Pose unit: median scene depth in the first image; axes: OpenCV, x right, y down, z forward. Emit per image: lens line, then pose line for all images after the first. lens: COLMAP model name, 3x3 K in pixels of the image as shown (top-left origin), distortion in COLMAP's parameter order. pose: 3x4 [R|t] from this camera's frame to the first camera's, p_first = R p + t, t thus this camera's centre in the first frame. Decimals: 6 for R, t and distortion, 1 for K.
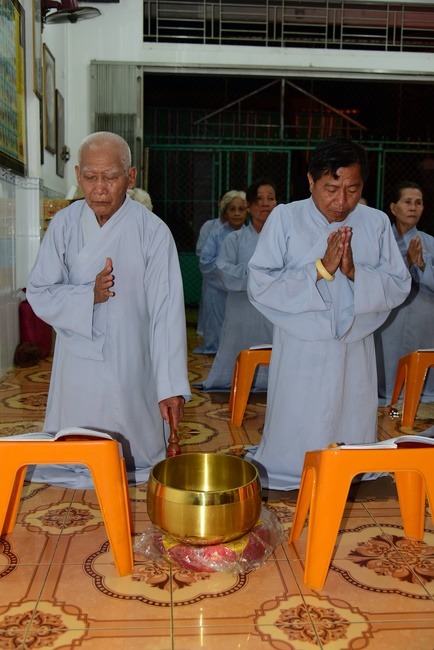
lens RADIAL K [[694.9, 0, 217.0], [0, 694.9, 325.0], [0, 0, 1]] dist [-0.035147, -0.005205]
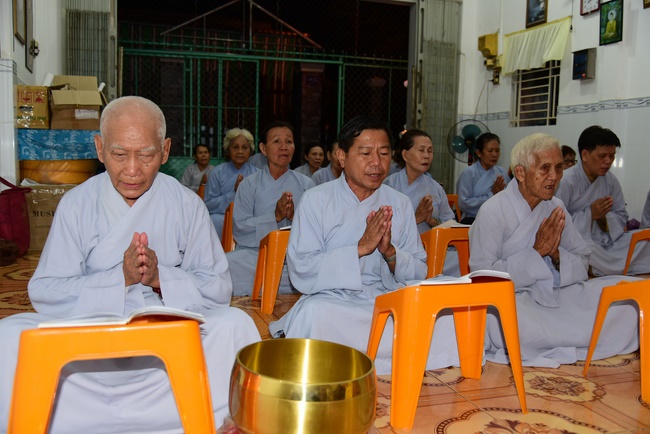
lens RADIAL K [[621.9, 0, 325.0], [0, 621.9, 217.0], [0, 0, 1]] dist [-0.050742, 0.021498]
pose [[0.968591, -0.016917, 0.248083, -0.148273], [0.024279, 0.999350, -0.026649, 0.063219], [-0.247471, 0.031835, 0.968372, 0.290532]]
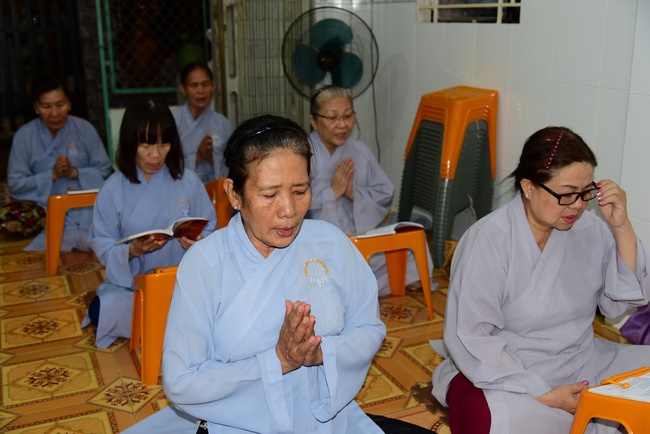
lens RADIAL K [[694.9, 0, 325.0], [0, 694.9, 217.0], [0, 0, 1]] dist [-0.035147, -0.005205]
pose [[0.940587, -0.114664, 0.319606, 0.883964], [0.064974, 0.984642, 0.162042, -0.317403], [-0.333278, -0.131649, 0.933592, 1.754926]]
